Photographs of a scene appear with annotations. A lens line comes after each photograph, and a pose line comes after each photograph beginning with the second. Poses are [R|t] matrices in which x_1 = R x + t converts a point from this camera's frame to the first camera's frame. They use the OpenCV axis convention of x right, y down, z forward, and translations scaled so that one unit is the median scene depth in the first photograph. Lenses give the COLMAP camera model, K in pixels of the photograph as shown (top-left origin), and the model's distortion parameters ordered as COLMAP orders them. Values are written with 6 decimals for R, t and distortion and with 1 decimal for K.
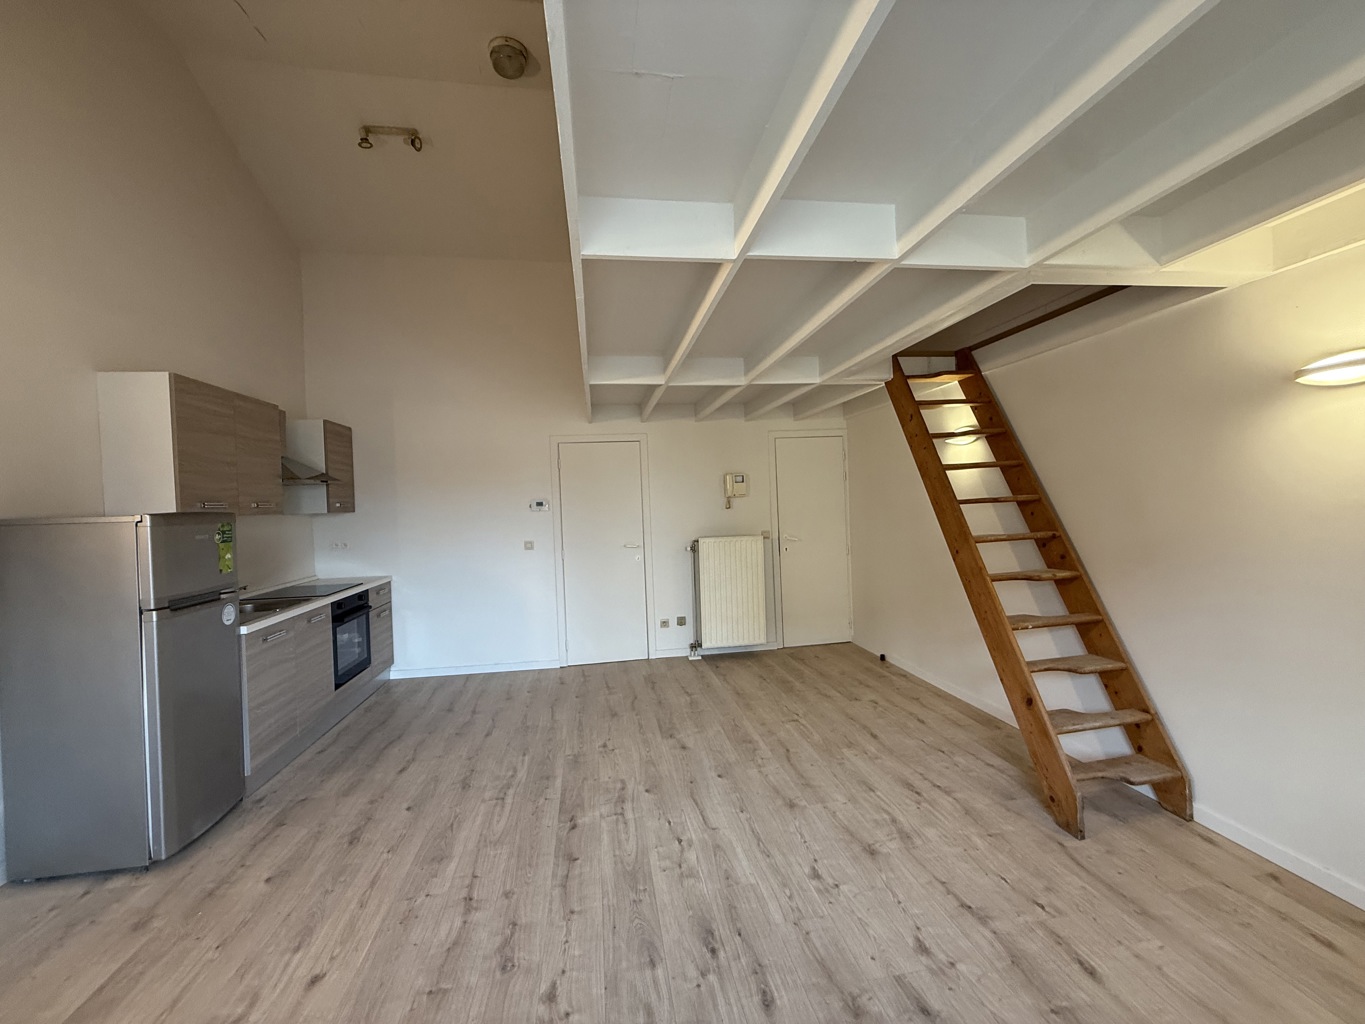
lens RADIAL K [[543.6, 0, 676.9], [0, 543.6, 510.3], [0, 0, 1]] dist [-0.000982, 0.000631]
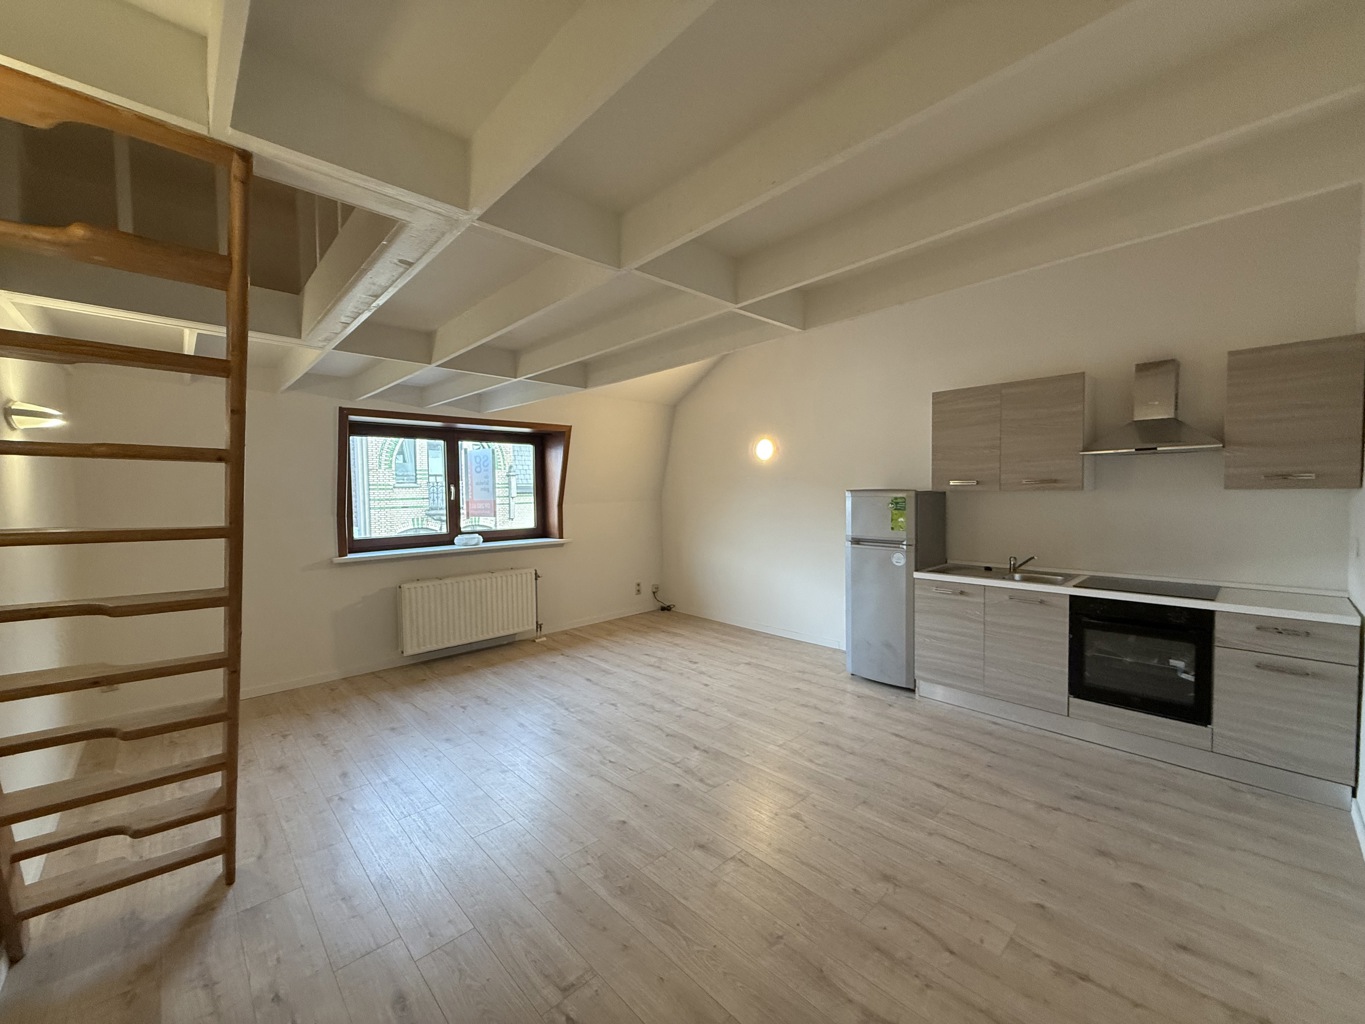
lens RADIAL K [[543.6, 0, 677.4], [0, 543.6, 510.6], [0, 0, 1]] dist [-0.000982, 0.000631]
pose [[-0.824703, 0.066728, -0.561616, 0.439048], [0.033229, 0.997017, 0.069666, -0.055058], [0.564589, 0.038792, -0.824460, 1.668398]]
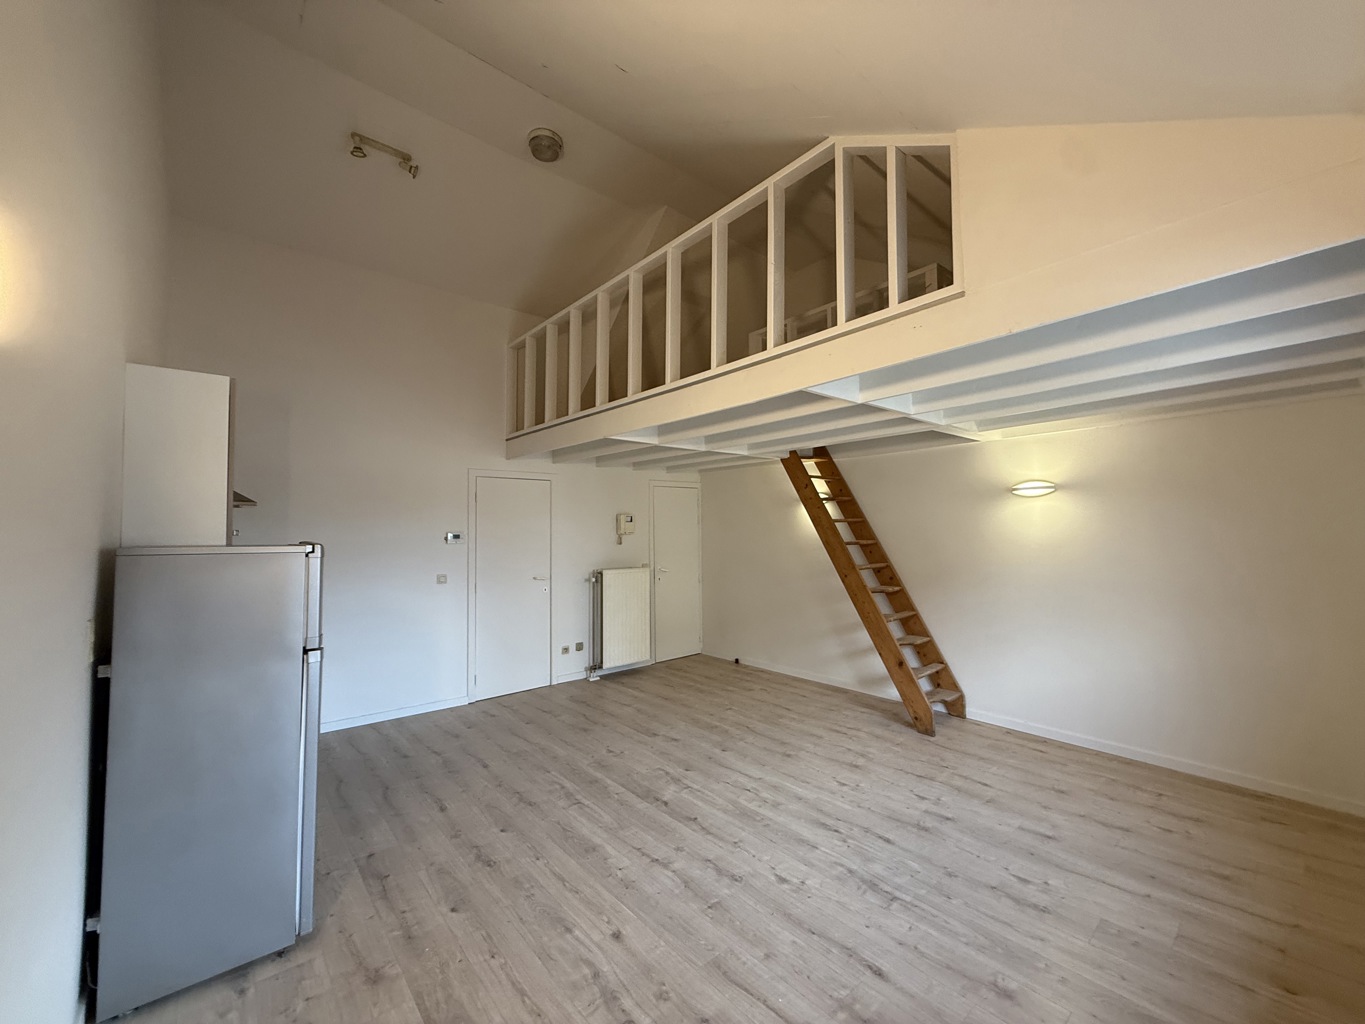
lens RADIAL K [[543.6, 0, 678.3], [0, 543.6, 510.8], [0, 0, 1]] dist [-0.000982, 0.000631]
pose [[0.850978, 0.050116, 0.522805, -0.700957], [-0.017770, 0.997614, -0.066706, 0.001121], [-0.524901, 0.047475, 0.849839, -0.080473]]
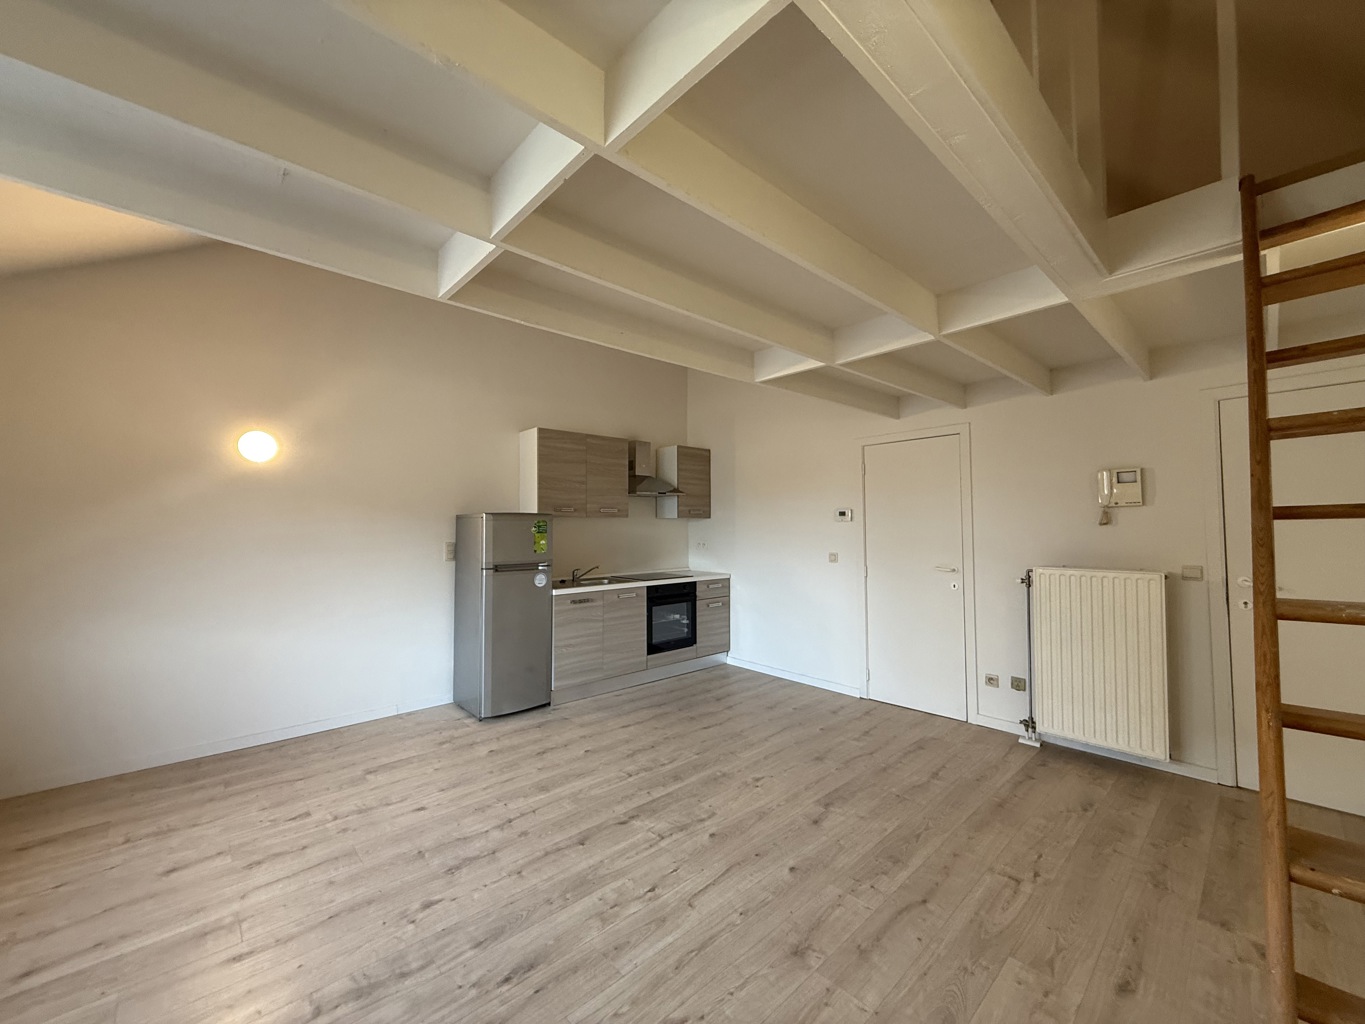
lens RADIAL K [[543.6, 0, 676.1], [0, 543.6, 506.2], [0, 0, 1]] dist [-0.000982, 0.000631]
pose [[0.551622, 0.000251, -0.834094, 0.598597], [-0.026931, 0.999484, -0.017510, -0.000493], [0.833659, 0.032122, 0.551344, 0.412636]]
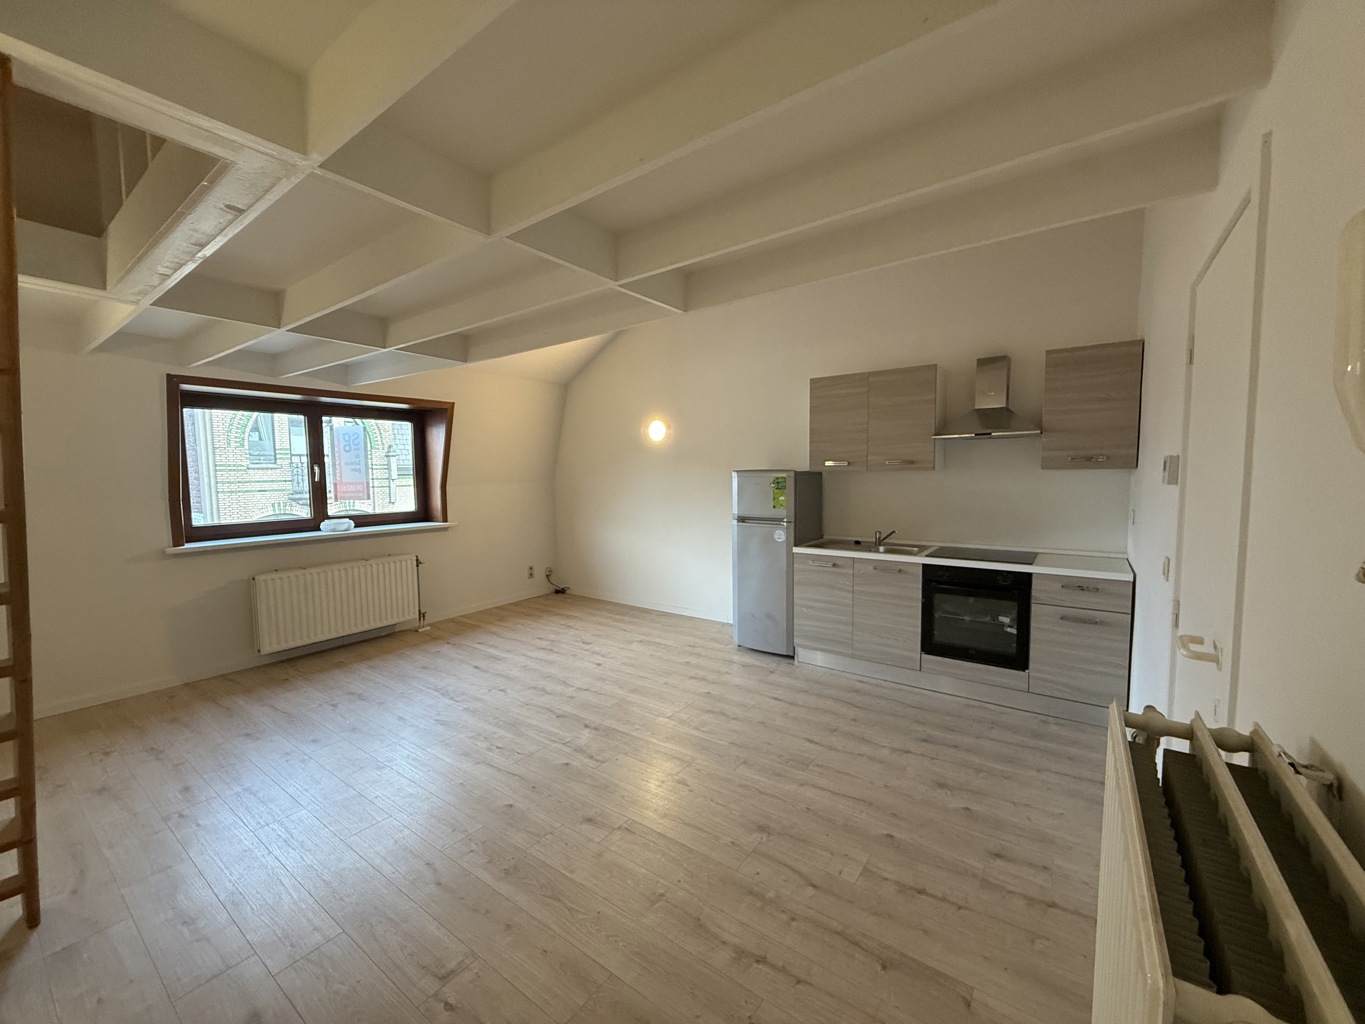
lens RADIAL K [[543.6, 0, 677.0], [0, 543.6, 511.1], [0, 0, 1]] dist [-0.000982, 0.000631]
pose [[-0.707702, 0.095634, -0.700008, 0.425954], [0.026615, 0.993702, 0.108851, -0.050342], [0.706009, 0.058403, -0.705790, 1.687069]]
